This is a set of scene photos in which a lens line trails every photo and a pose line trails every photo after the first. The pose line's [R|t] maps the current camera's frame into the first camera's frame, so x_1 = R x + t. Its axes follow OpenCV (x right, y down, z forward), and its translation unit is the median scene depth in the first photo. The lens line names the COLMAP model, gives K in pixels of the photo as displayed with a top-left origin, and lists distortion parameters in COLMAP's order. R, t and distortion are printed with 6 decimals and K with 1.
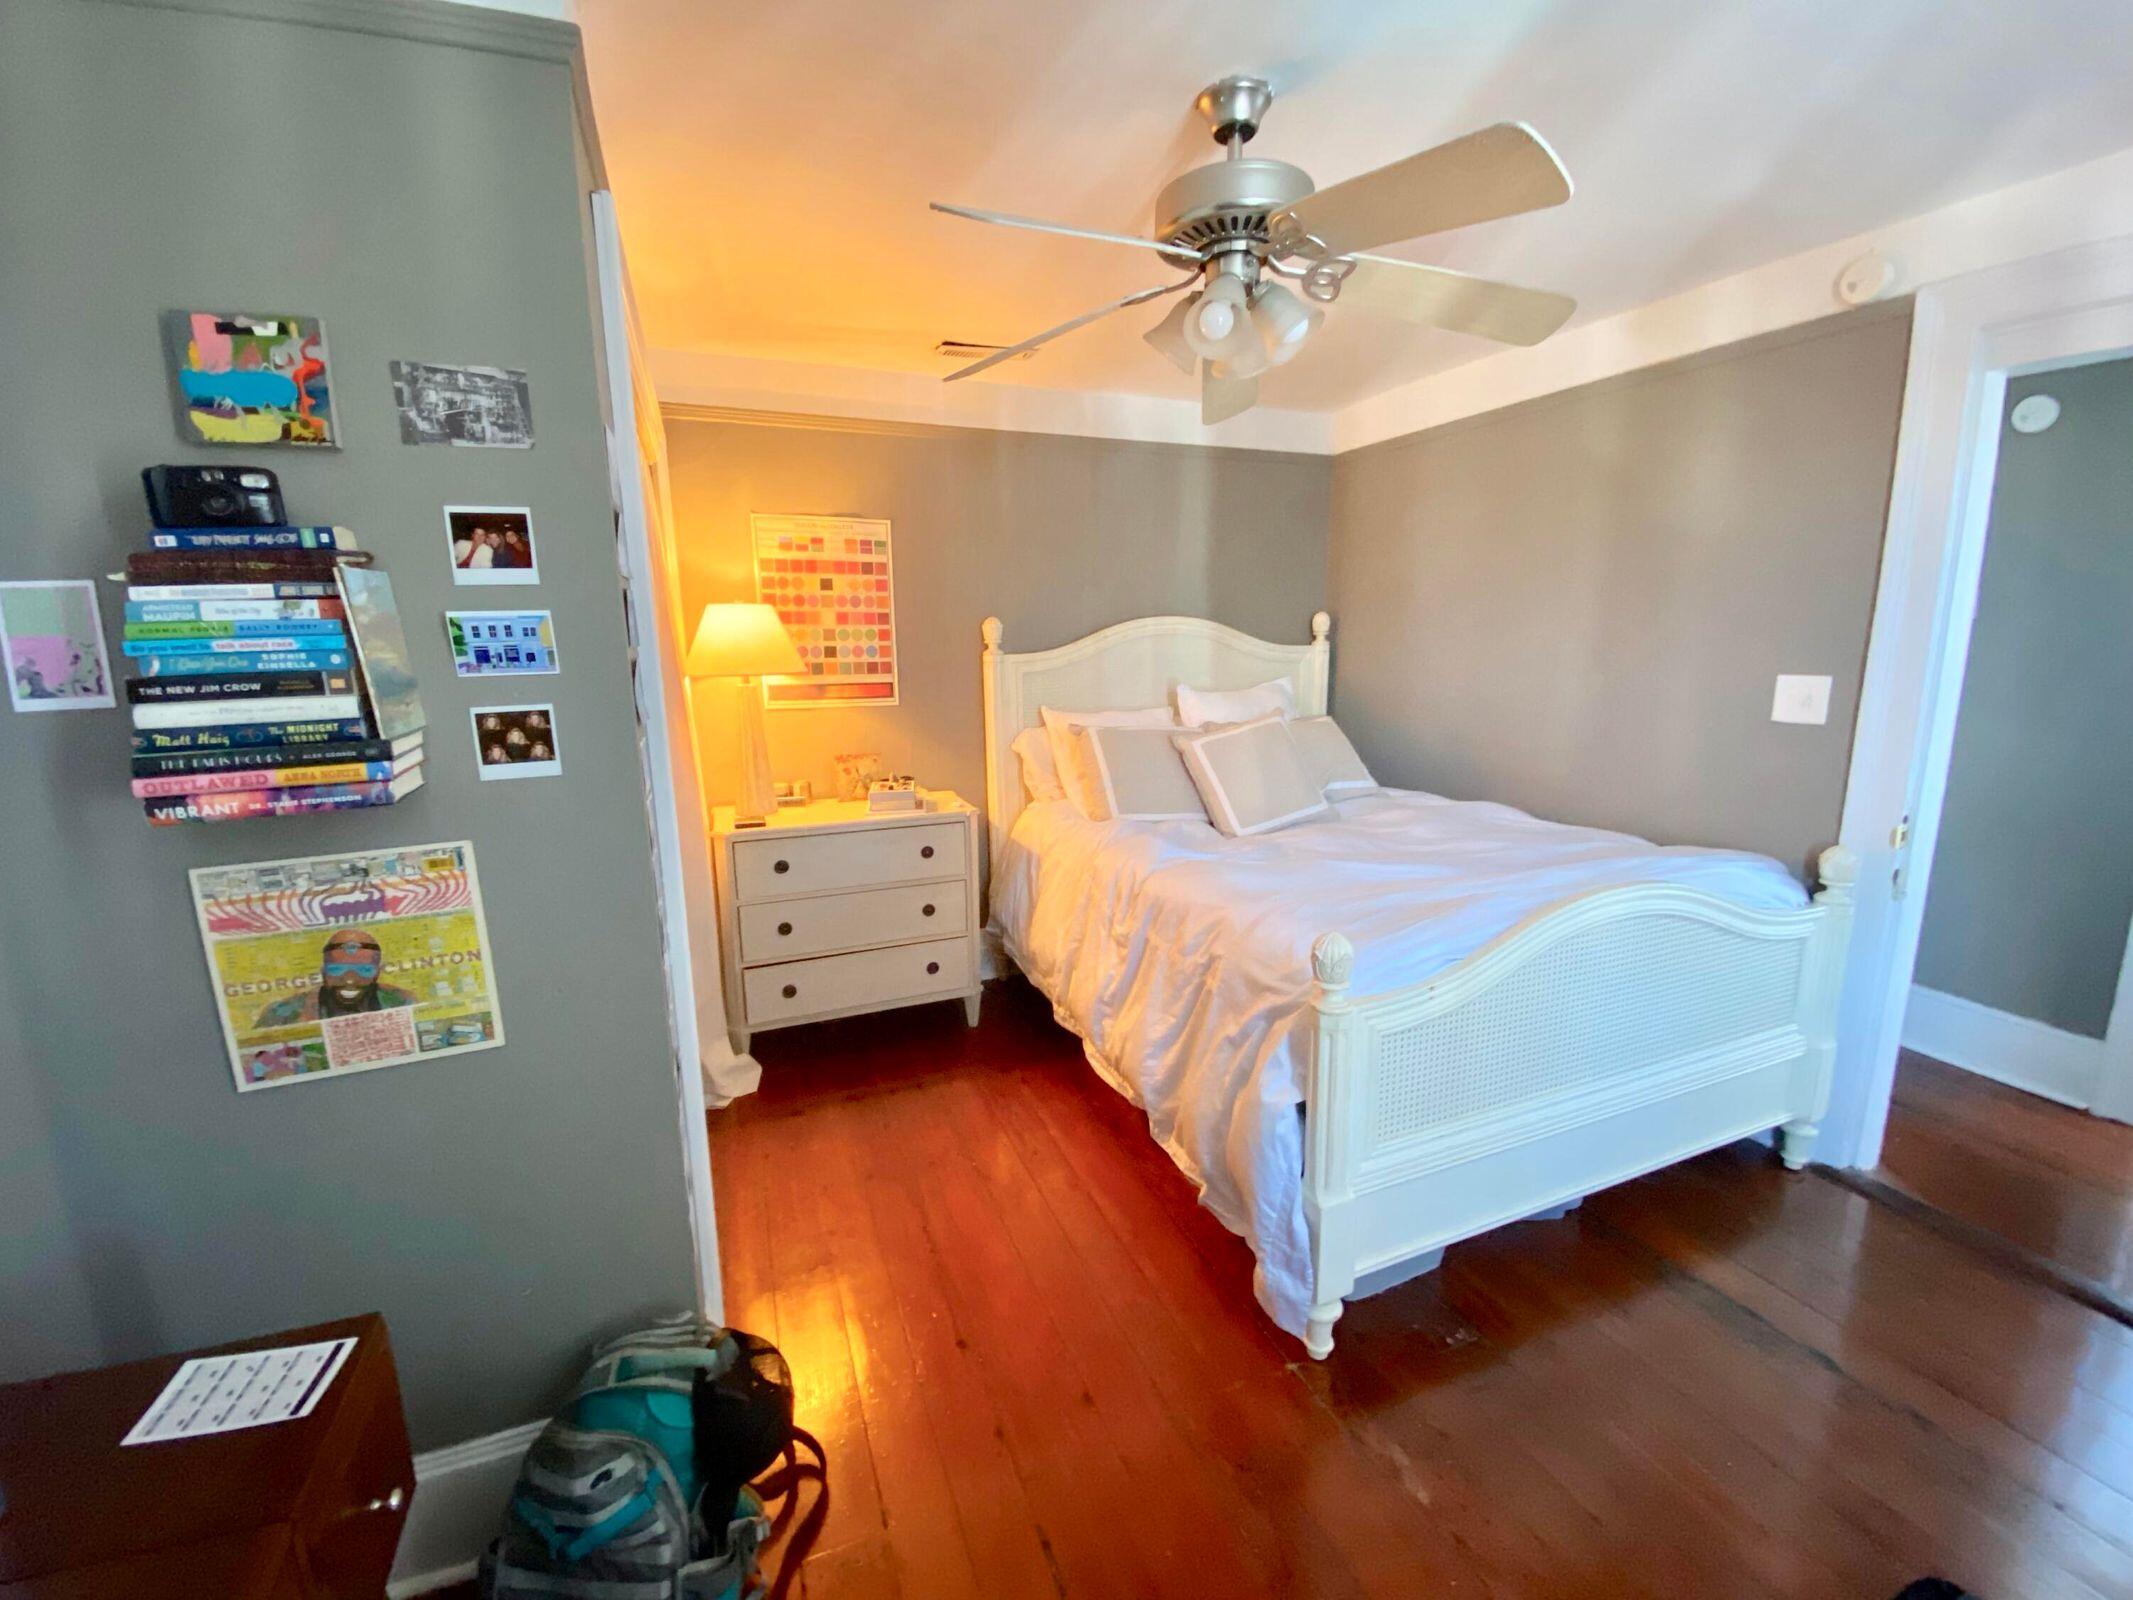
lens RADIAL K [[876.7, 0, 1079.7], [0, 876.7, 806.3], [0, 0, 1]] dist [-0.014722, -0.002954]
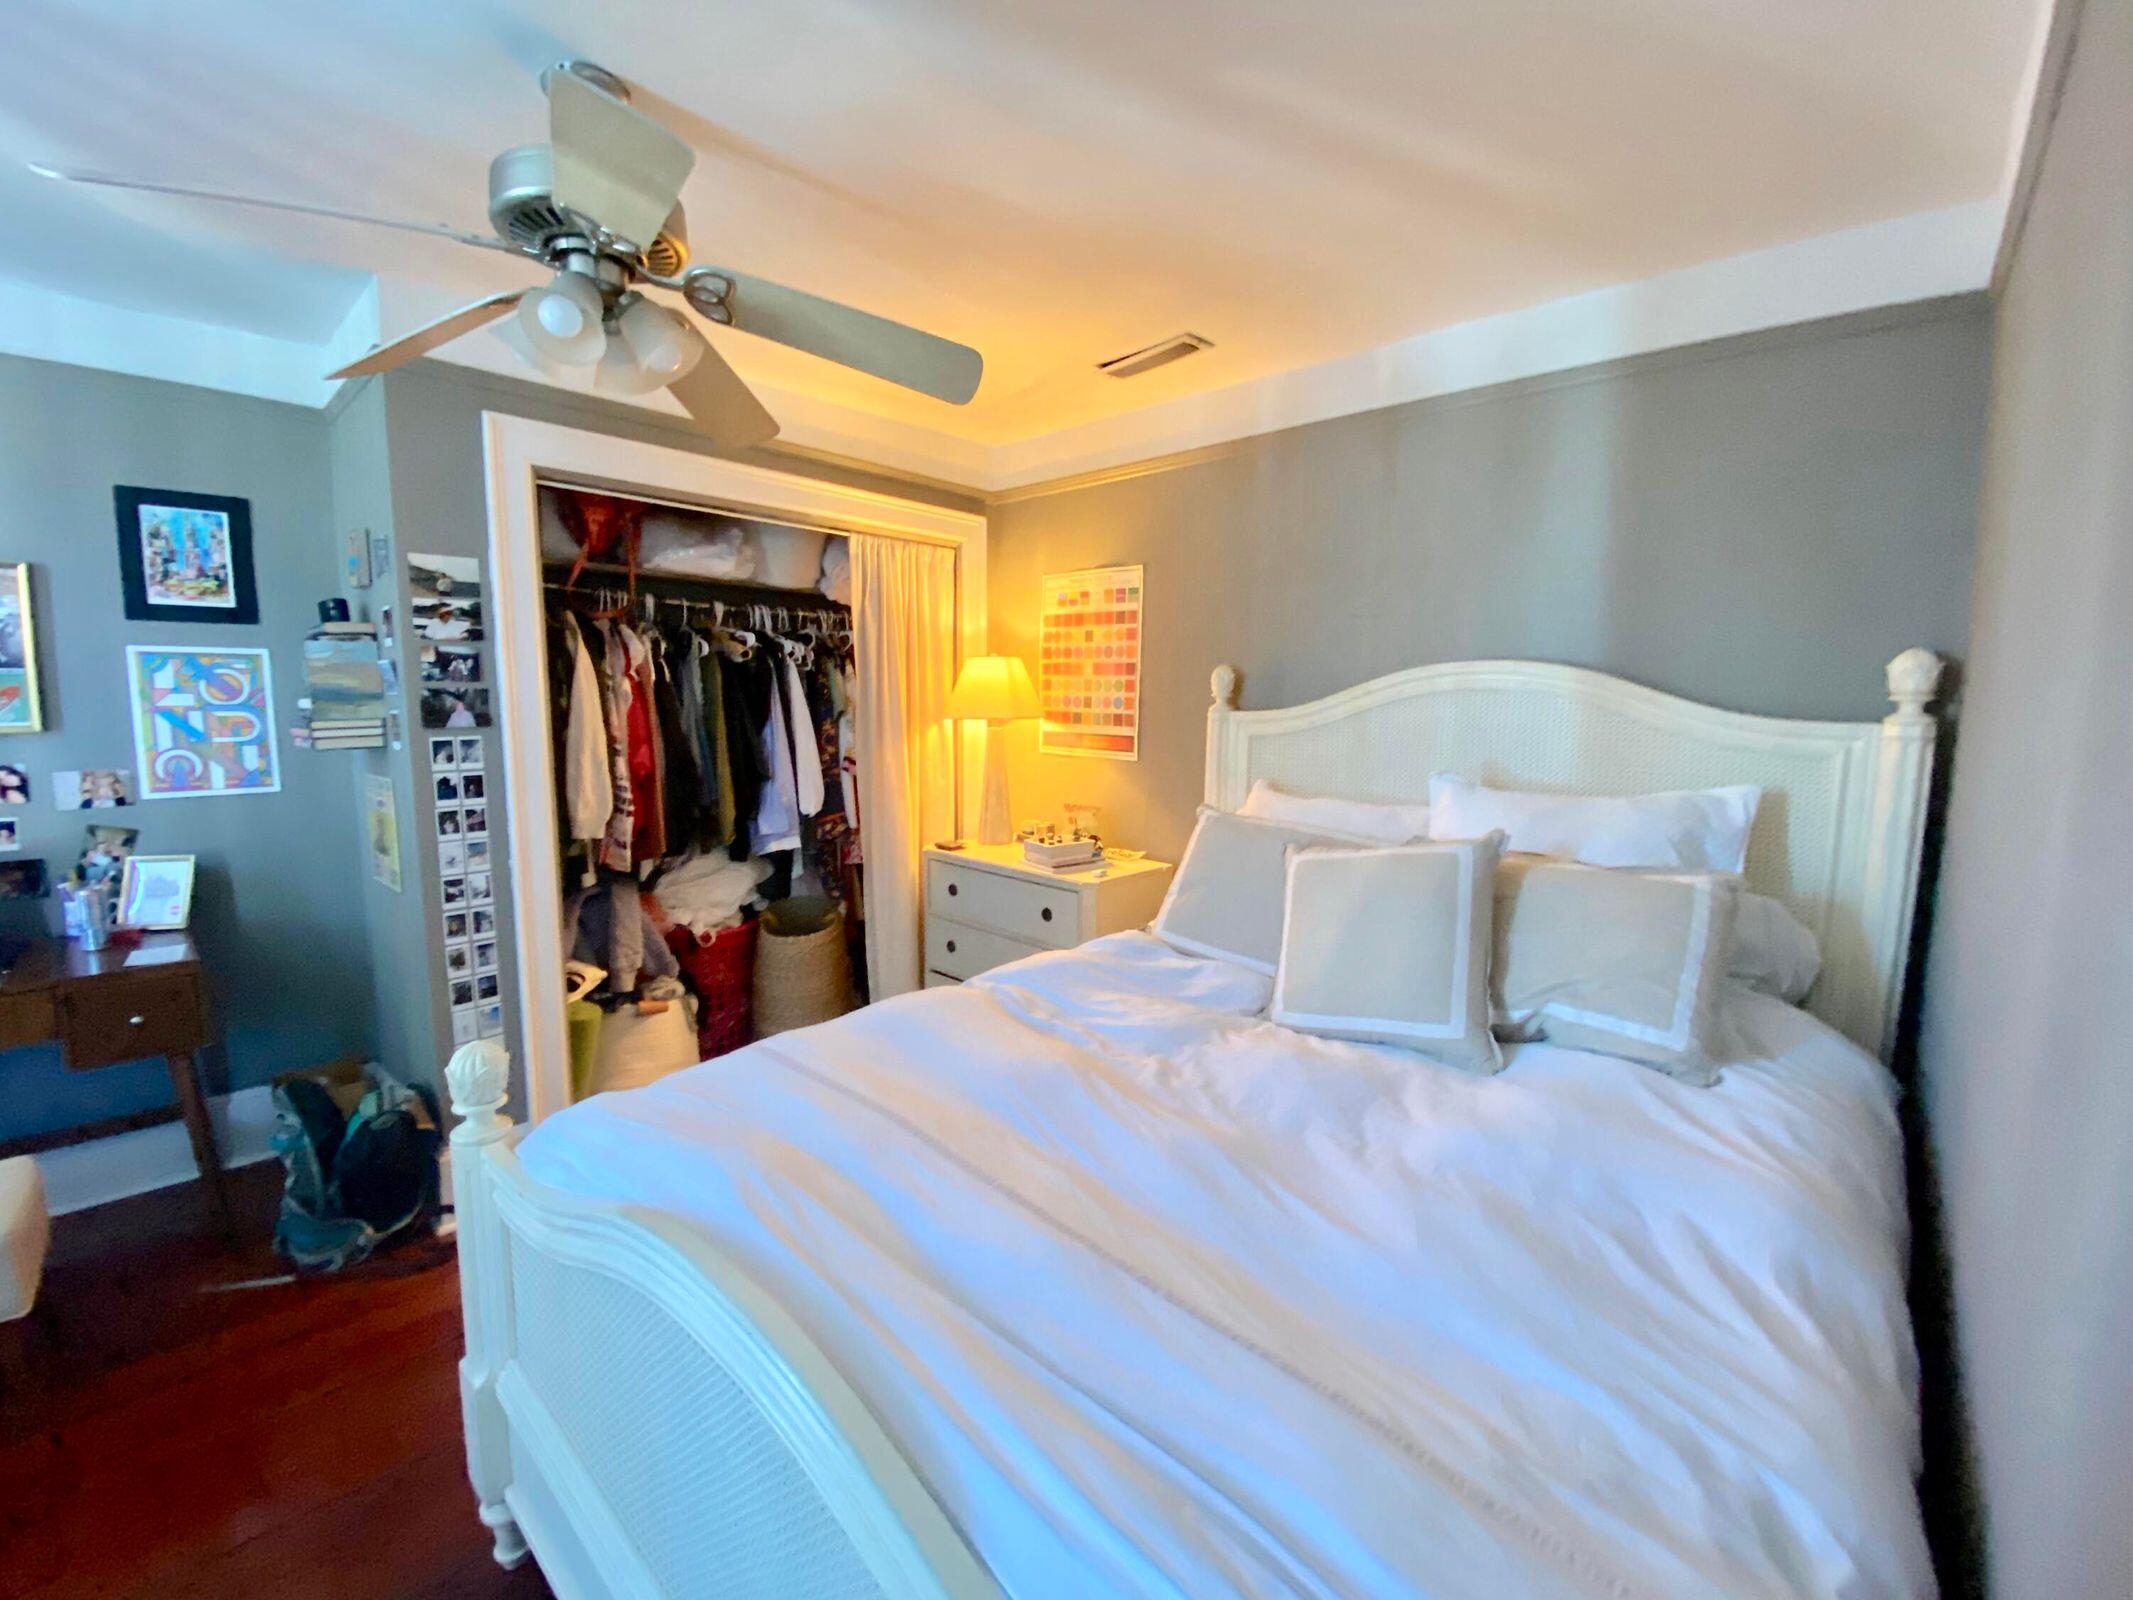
lens RADIAL K [[876.7, 0, 1066.9], [0, 876.7, 797.0], [0, 0, 1]] dist [-0.014722, -0.002954]
pose [[0.398806, 0.123842, -0.908635, 0.633798], [-0.186413, 0.981100, 0.051901, -0.116611], [0.897889, 0.148683, 0.414354, 0.574319]]
